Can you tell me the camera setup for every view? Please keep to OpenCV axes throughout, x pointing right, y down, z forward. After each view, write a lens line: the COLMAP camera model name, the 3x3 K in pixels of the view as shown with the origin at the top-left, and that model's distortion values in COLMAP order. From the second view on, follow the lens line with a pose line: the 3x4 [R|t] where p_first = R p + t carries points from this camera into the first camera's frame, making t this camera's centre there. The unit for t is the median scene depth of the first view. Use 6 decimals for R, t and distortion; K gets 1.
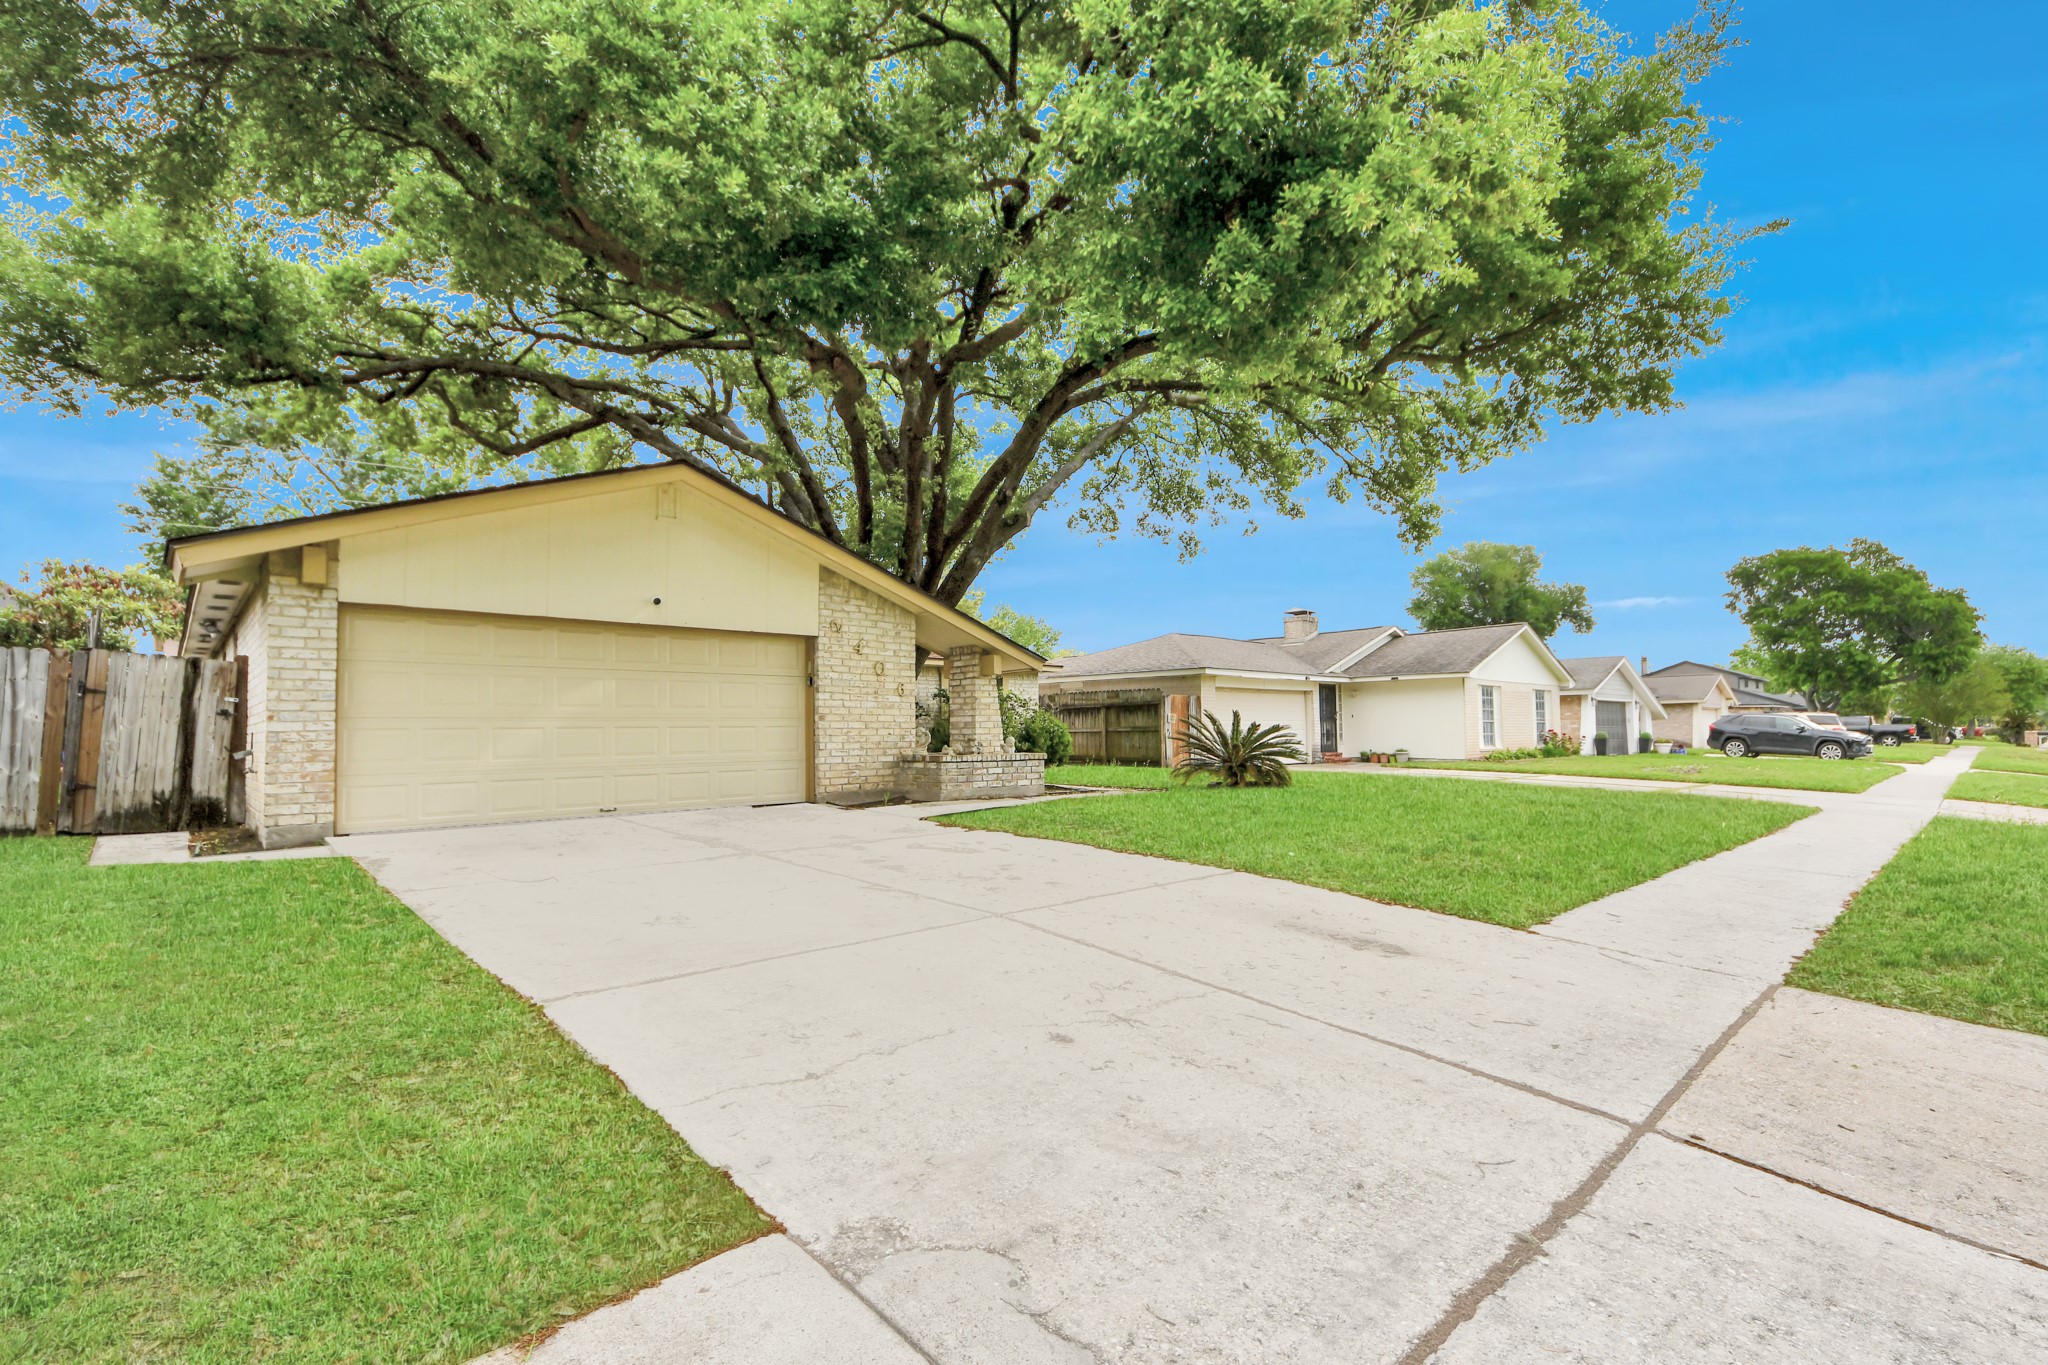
lens RADIAL K [[885.4, 0, 1007.3], [0, 885.4, 680.8], [0, 0, 1]] dist [-0.000912, -0.003925]
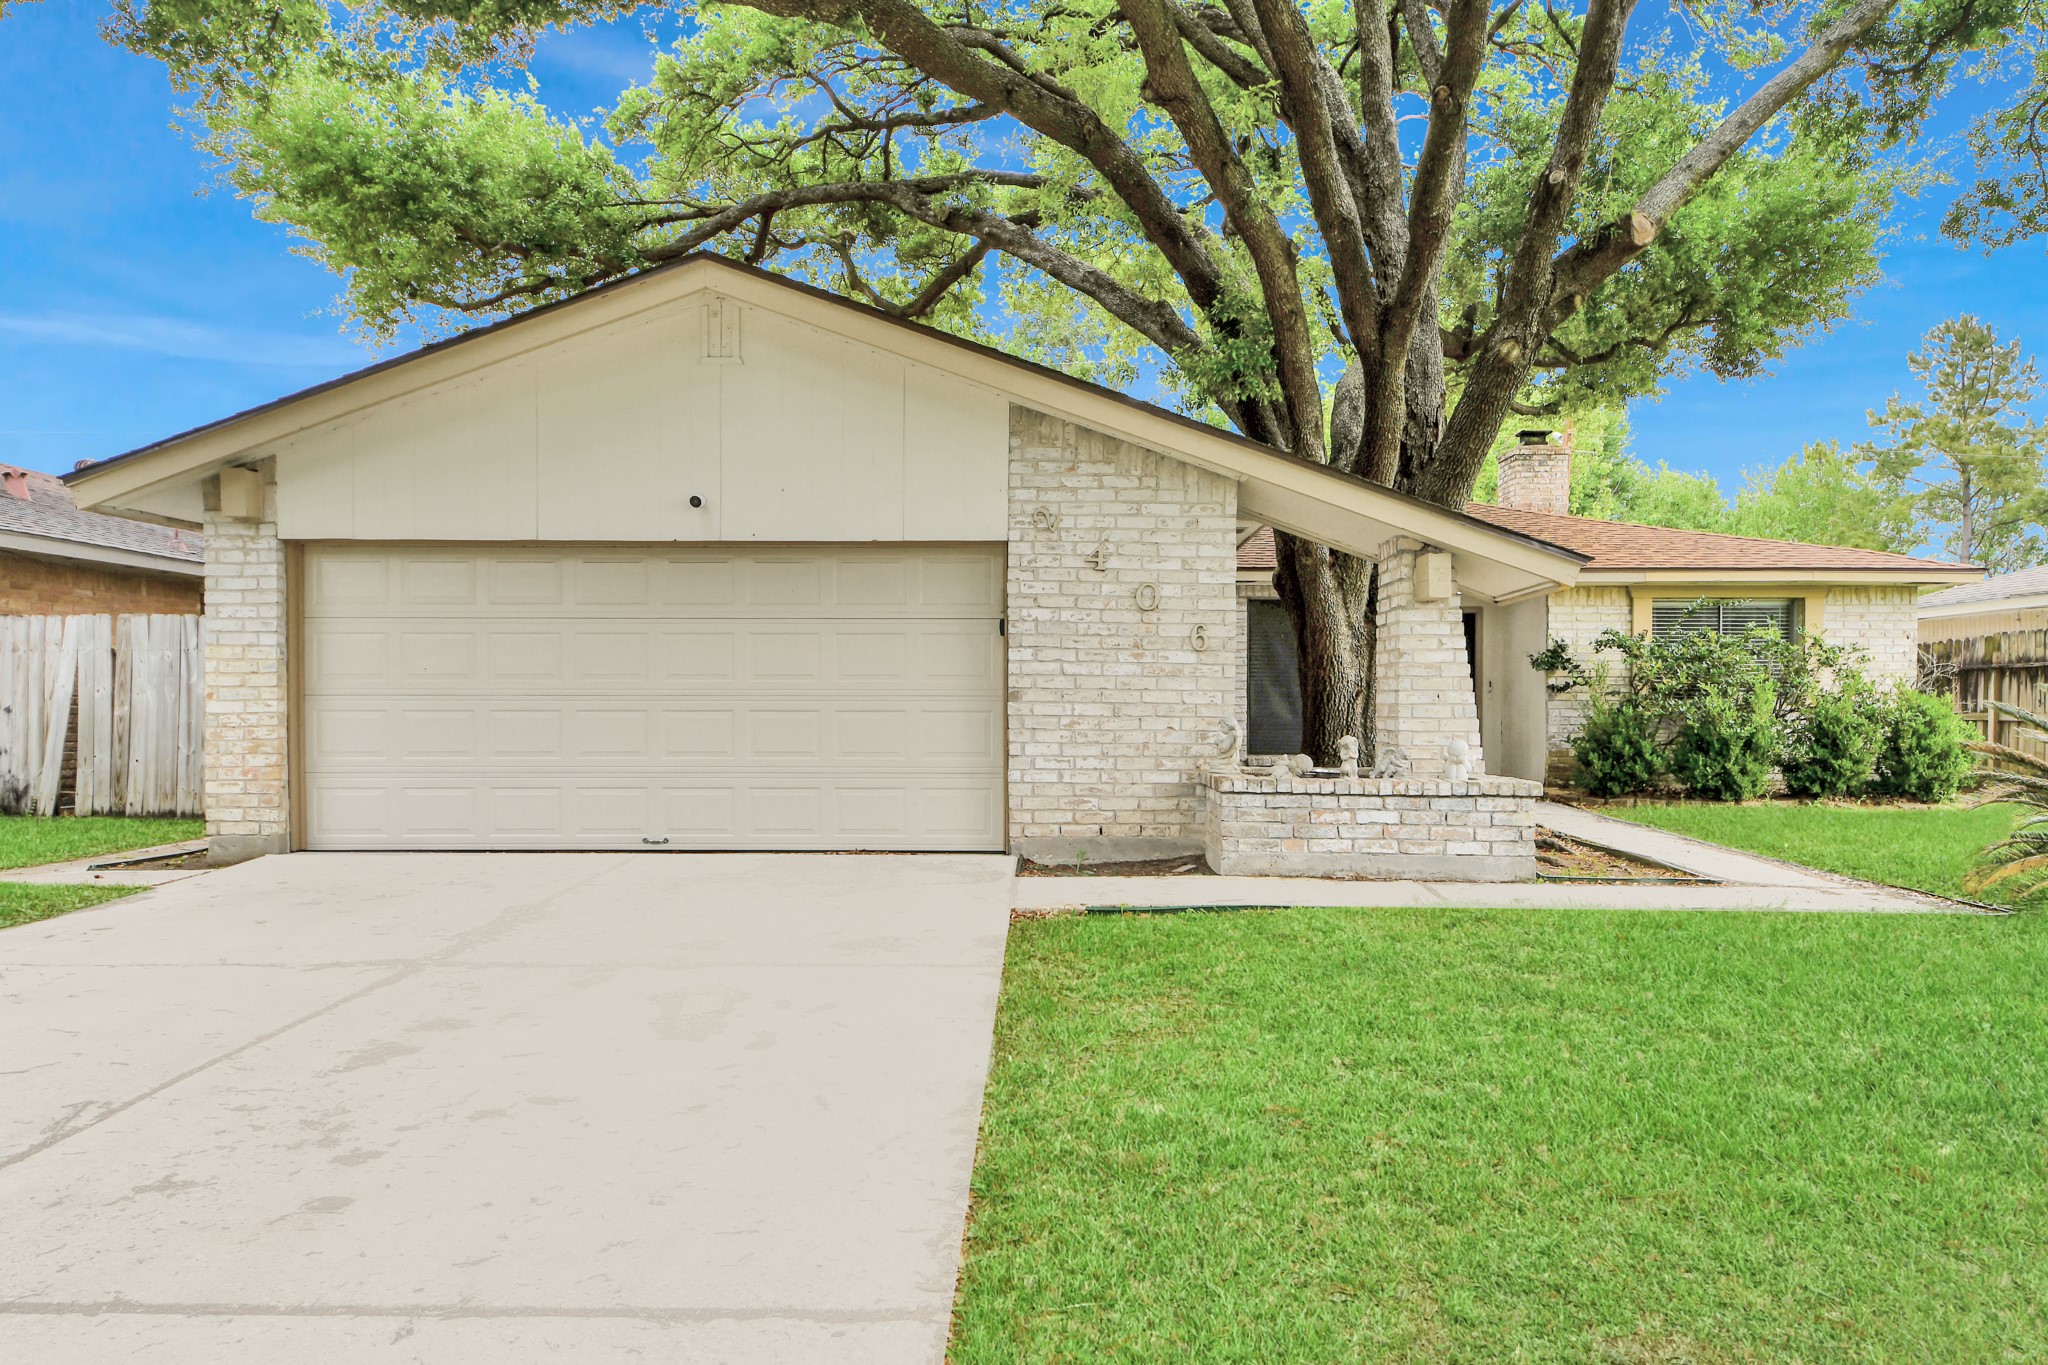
lens RADIAL K [[1289.8, 0, 1040.4], [0, 1289.8, 690.1], [0, 0, 1]] dist [0.024114, -0.000240]
pose [[0.727658, 0.004620, -0.685925, 0.329701], [0.028280, 0.998925, 0.036729, 0.010790], [0.685357, -0.046124, 0.726745, 0.455611]]
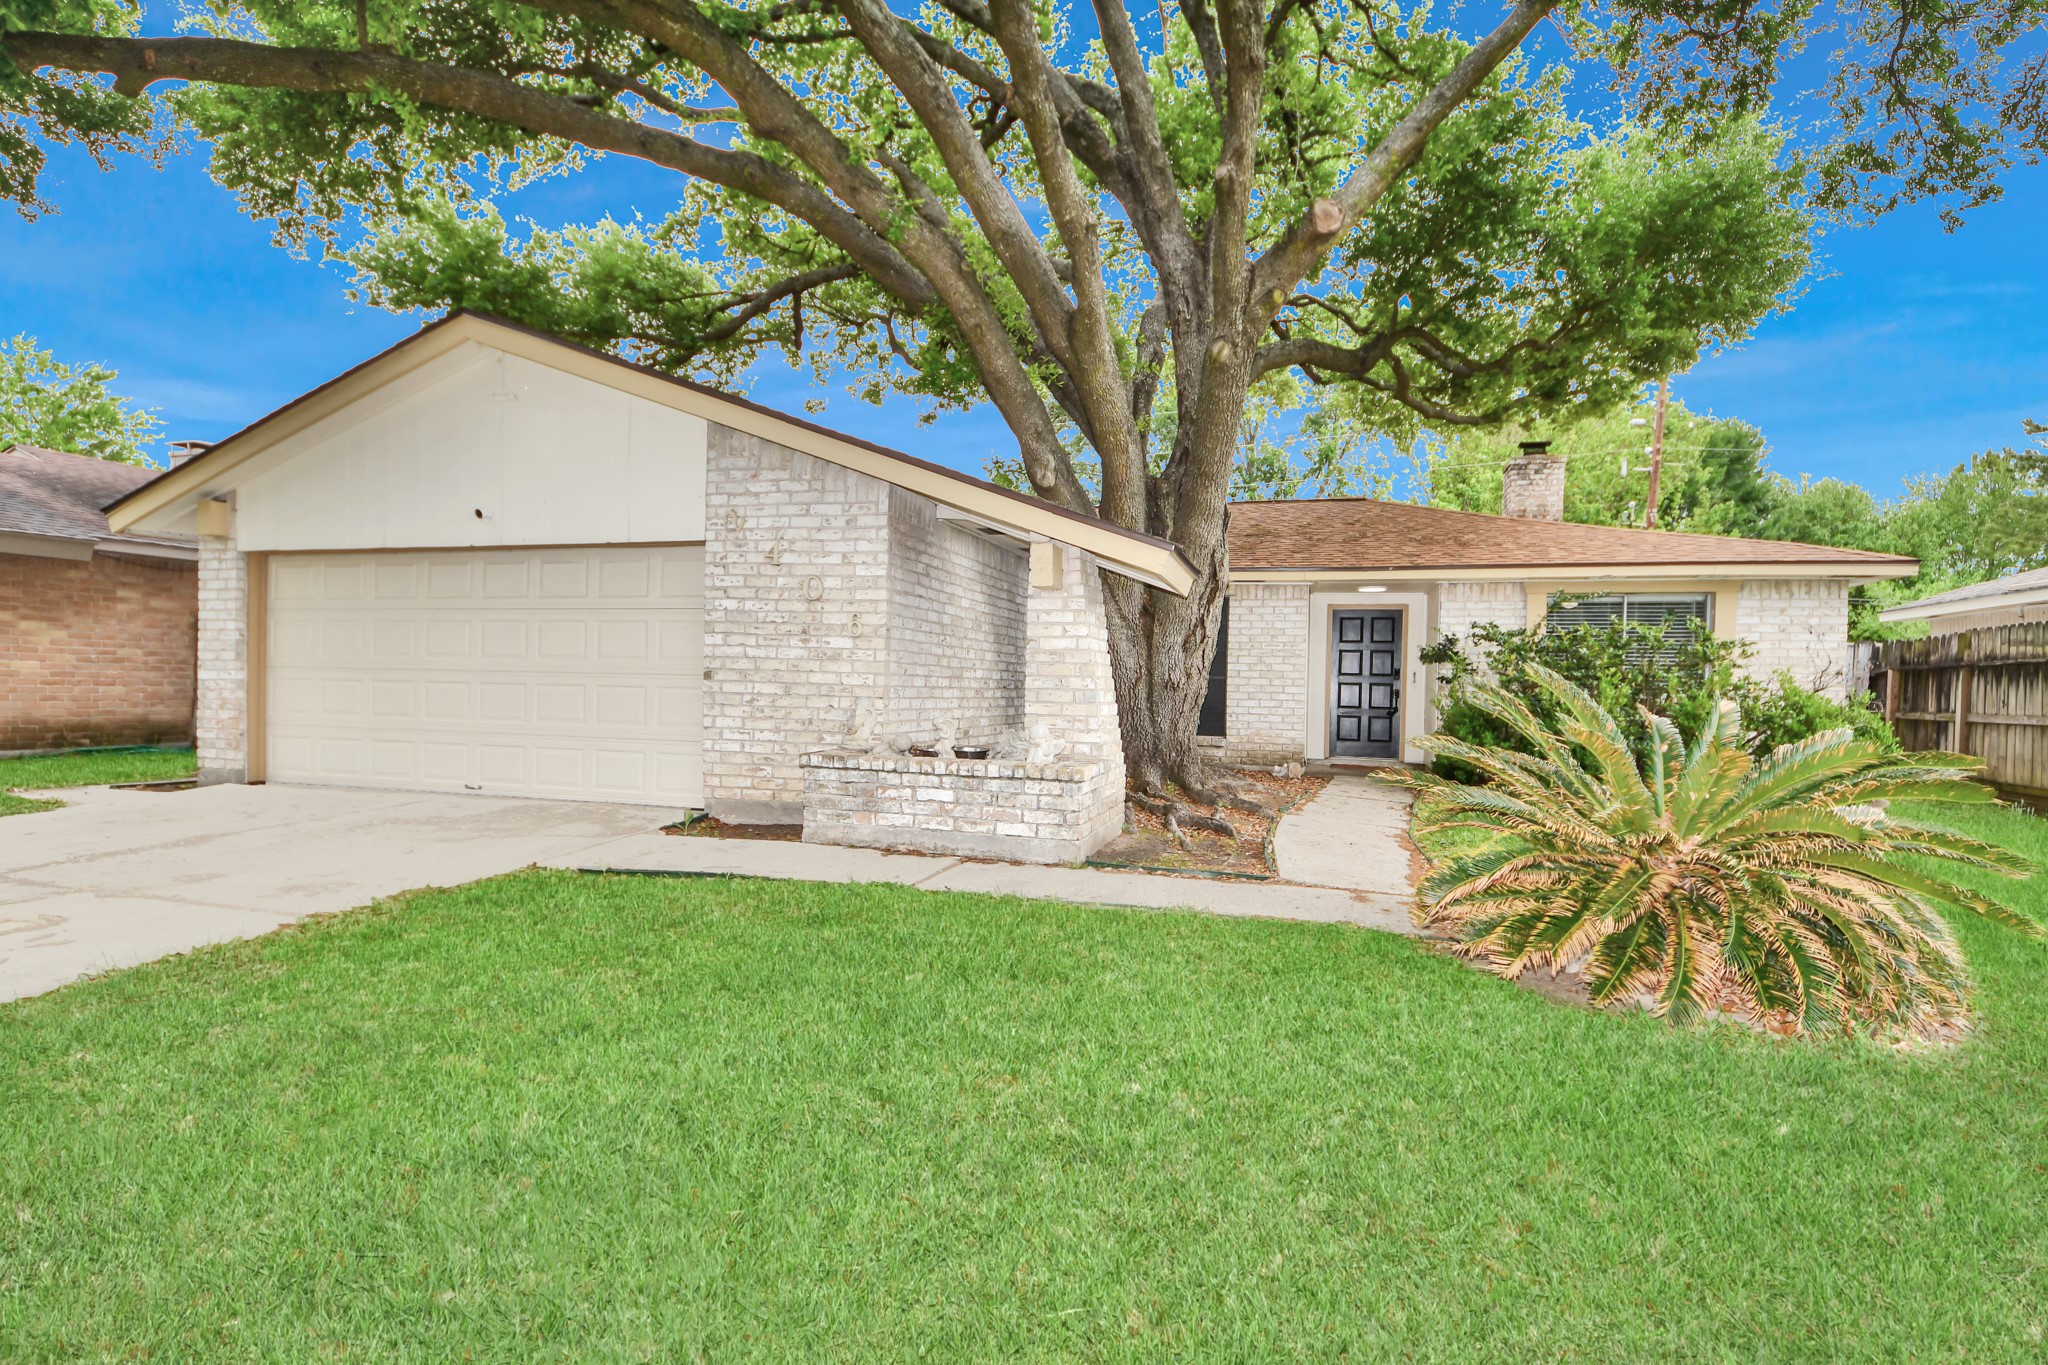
lens RADIAL K [[997.6, 0, 1027.8], [0, 997.6, 685.4], [0, 0, 1]] dist [0.003432, -0.000639]
pose [[0.519303, 0.021450, -0.854321, 0.491114], [0.021593, 0.999036, 0.038209, 0.027664], [0.854318, -0.038289, 0.518339, 0.837276]]
